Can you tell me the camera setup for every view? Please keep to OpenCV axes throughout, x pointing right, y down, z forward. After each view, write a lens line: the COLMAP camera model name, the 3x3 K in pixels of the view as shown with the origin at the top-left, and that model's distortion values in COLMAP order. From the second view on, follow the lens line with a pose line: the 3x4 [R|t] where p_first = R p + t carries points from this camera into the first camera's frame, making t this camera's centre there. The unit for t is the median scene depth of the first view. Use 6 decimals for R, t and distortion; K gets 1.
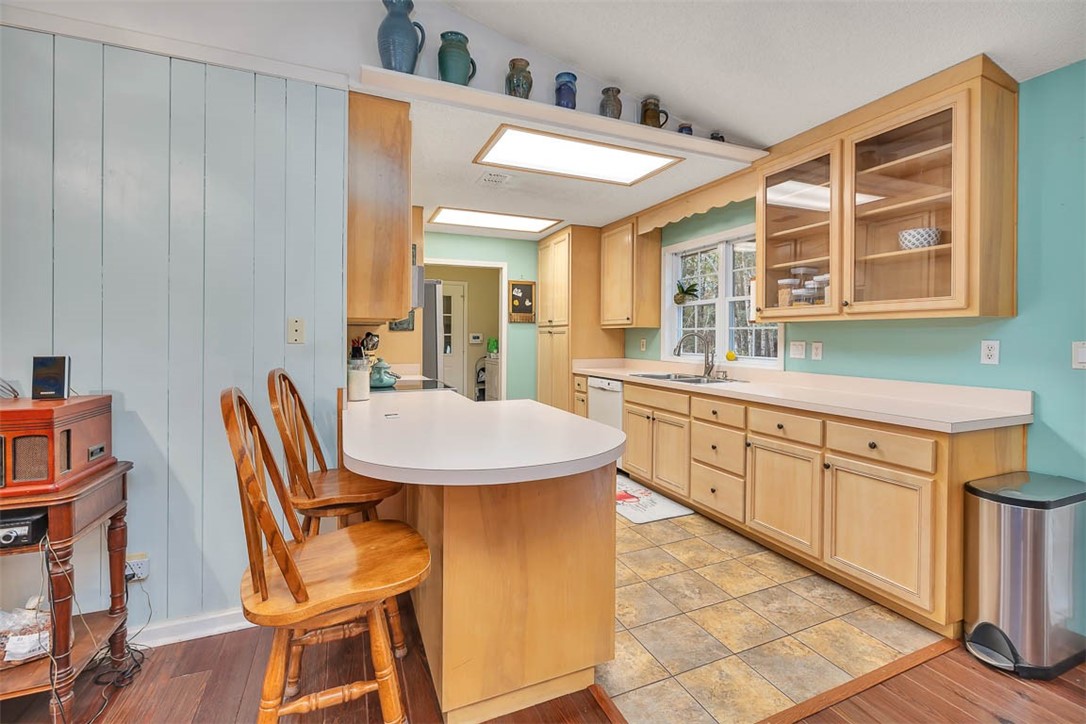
lens RADIAL K [[472.0, 0, 549.3], [0, 472.0, 338.0], [0, 0, 1]] dist [-0.000575, -0.000060]
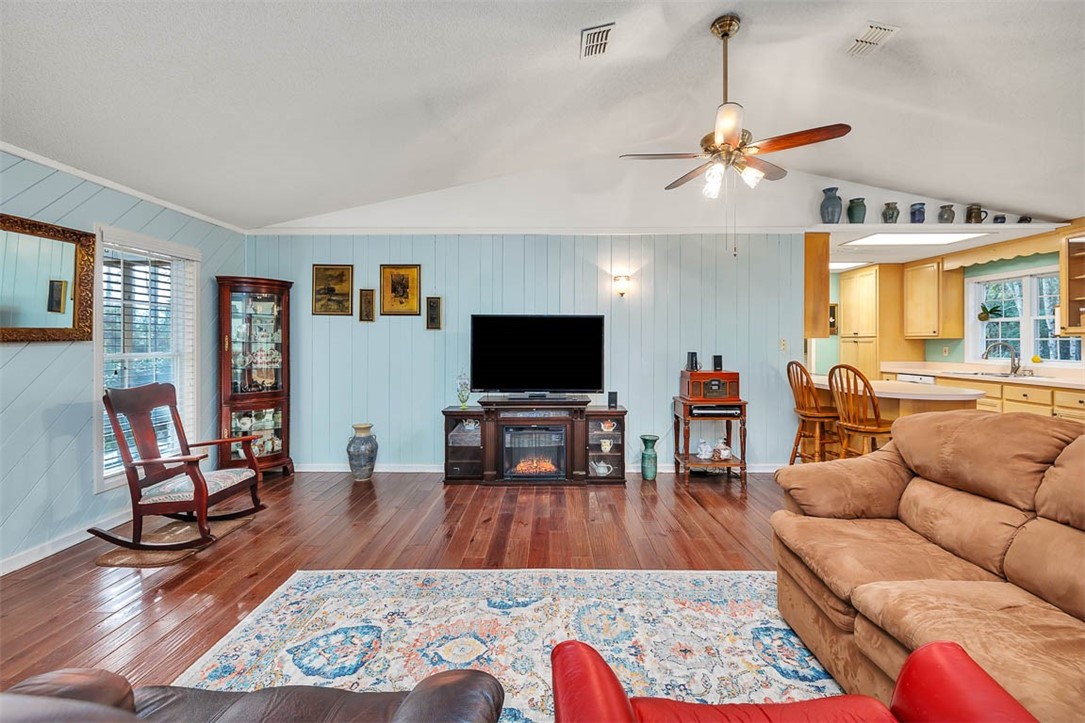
lens RADIAL K [[473.4, 0, 544.9], [0, 473.4, 338.8], [0, 0, 1]] dist [-0.001303, -0.000404]
pose [[0.913517, -0.006526, -0.406747, -0.326832], [0.003019, 0.999953, -0.009262, -0.012478], [0.406789, 0.007233, 0.913494, -0.757274]]
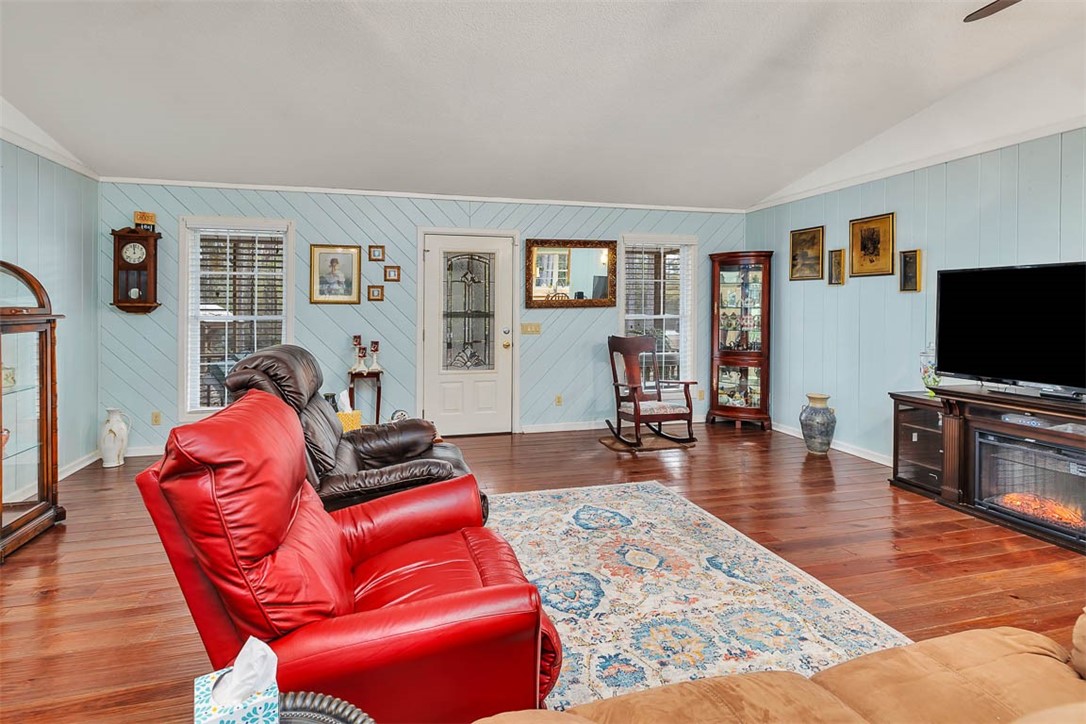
lens RADIAL K [[506.0, 0, 508.2], [0, 506.0, 310.9], [0, 0, 1]] dist [0.000776, 0.000109]
pose [[-0.169965, 0.004198, -0.985441, 0.030924], [-0.001722, 0.999988, 0.004557, -0.012944], [0.985449, 0.002472, -0.169956, -0.422431]]
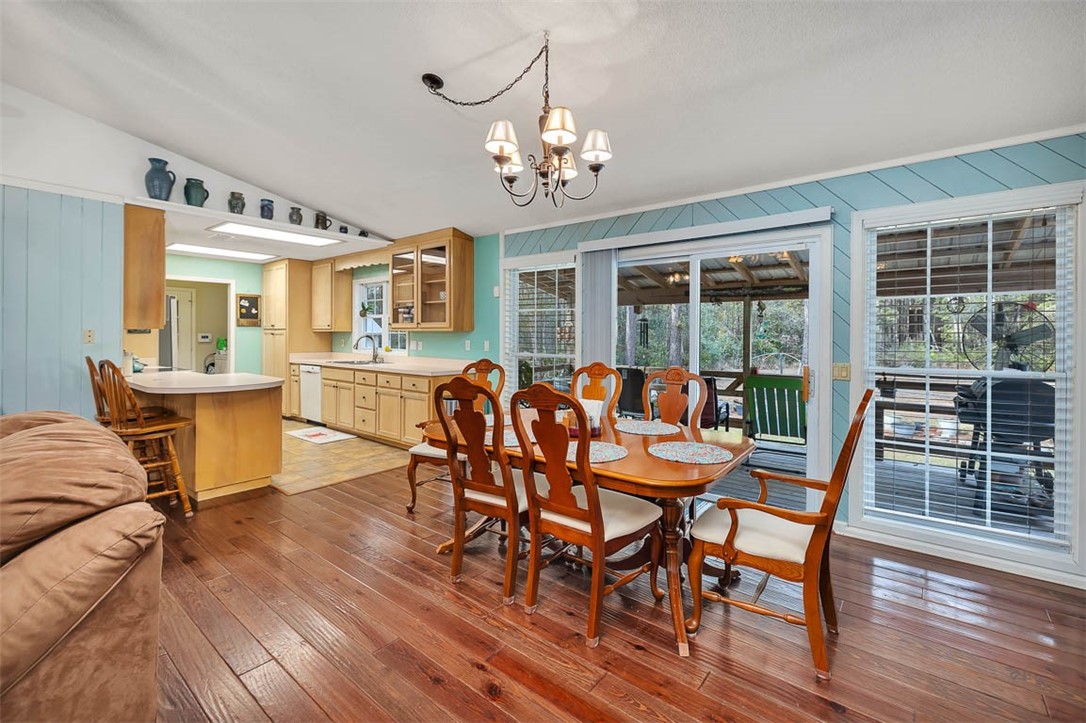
lens RADIAL K [[467.9, 0, 544.0], [0, 467.9, 339.0], [0, 0, 1]] dist [0.000924, 0.000121]
pose [[0.886970, -0.001678, 0.461824, 0.091633], [-0.001879, 0.999972, 0.007242, -0.010770], [-0.461823, -0.007292, 0.886942, -0.703633]]
